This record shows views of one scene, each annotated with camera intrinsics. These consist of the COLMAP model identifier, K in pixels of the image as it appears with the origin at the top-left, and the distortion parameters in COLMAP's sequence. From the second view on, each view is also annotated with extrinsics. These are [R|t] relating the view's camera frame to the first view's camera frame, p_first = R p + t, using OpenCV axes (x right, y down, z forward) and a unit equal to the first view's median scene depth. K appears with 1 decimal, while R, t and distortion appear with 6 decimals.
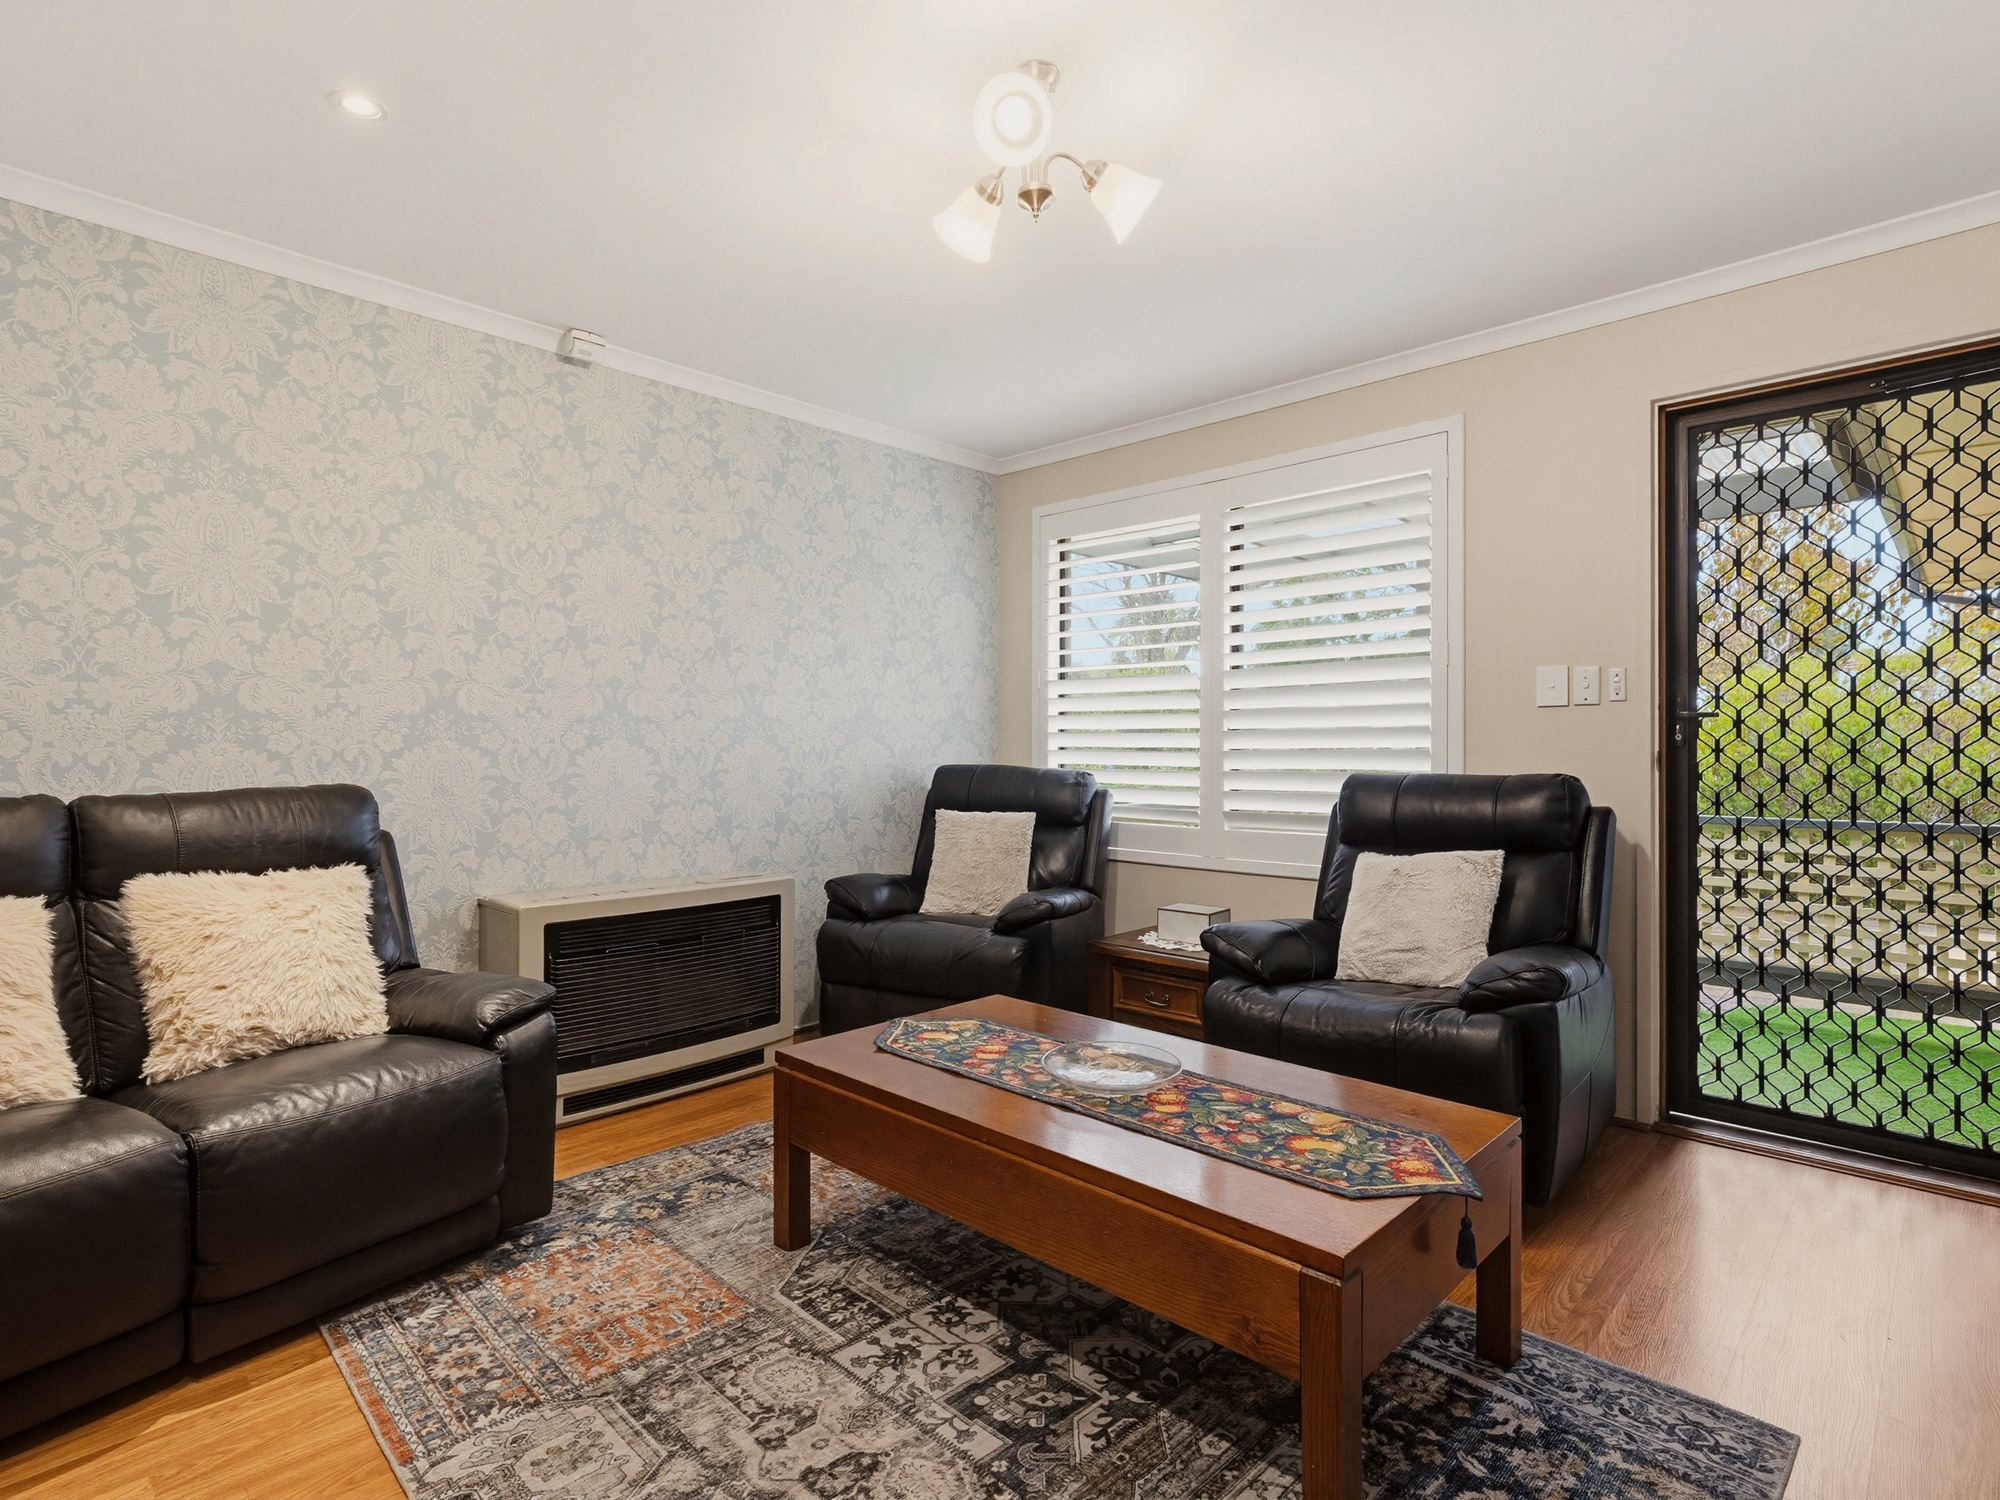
lens RADIAL K [[996.5, 0, 1004.7], [0, 996.5, 748.1], [0, 0, 1]] dist [0.001839, -0.000193]
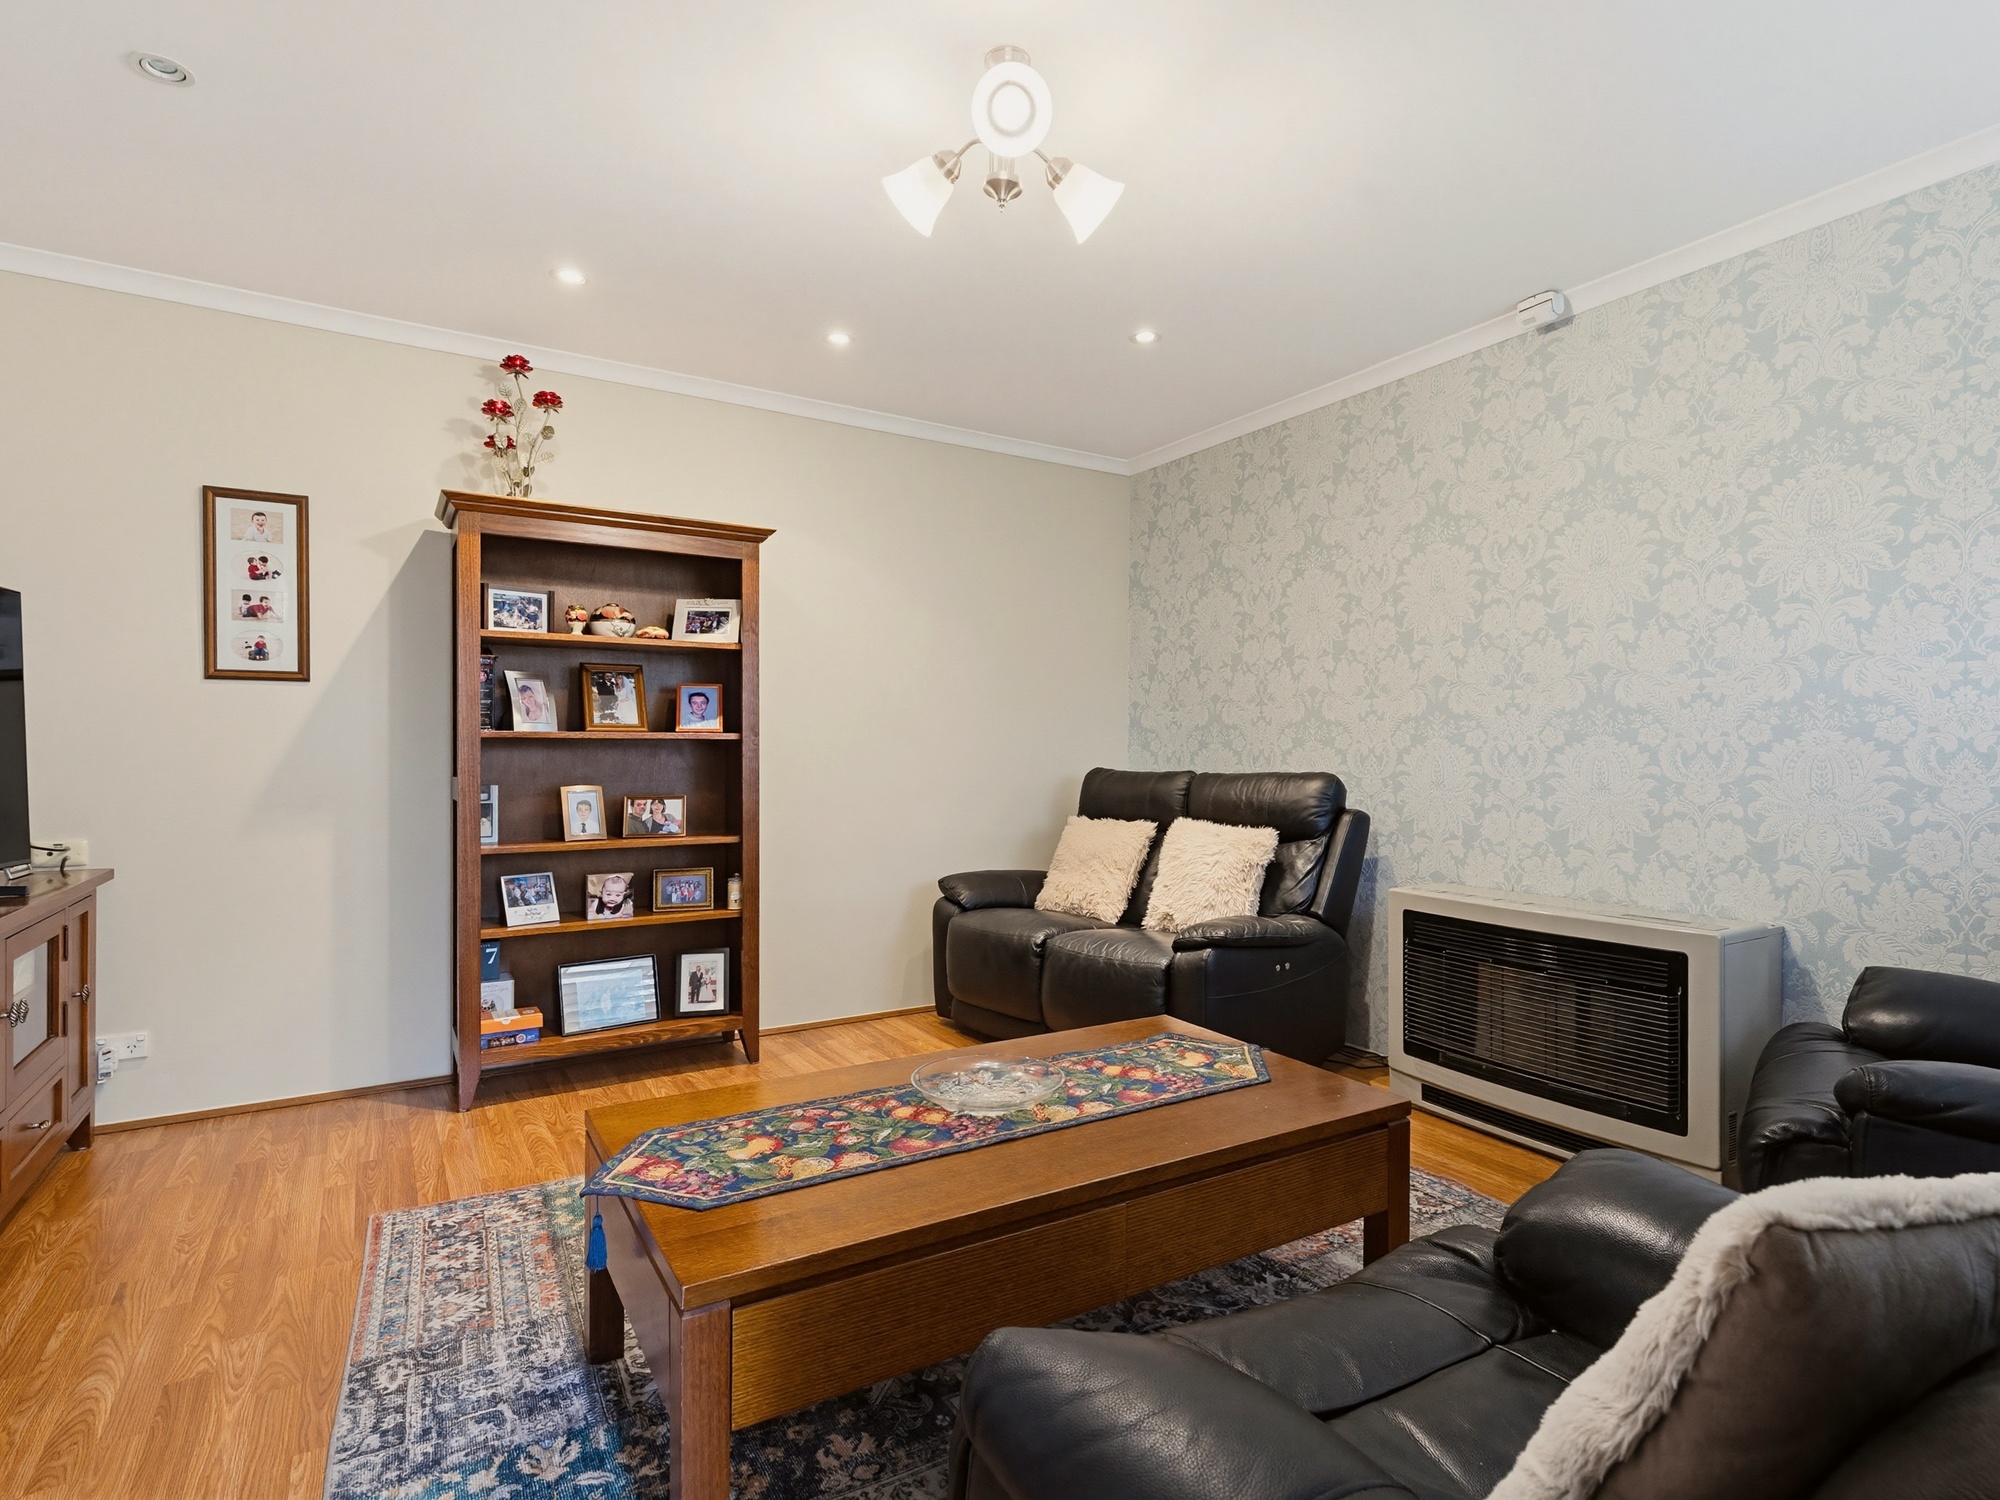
lens RADIAL K [[996.5, 0, 999.2], [0, 996.5, 757.7], [0, 0, 1]] dist [0.001839, -0.000193]
pose [[-0.238575, 0.005150, -0.971110, 0.835266], [-0.005053, 0.999966, 0.006545, 0.011603], [0.971111, 0.006469, -0.238541, 1.026695]]
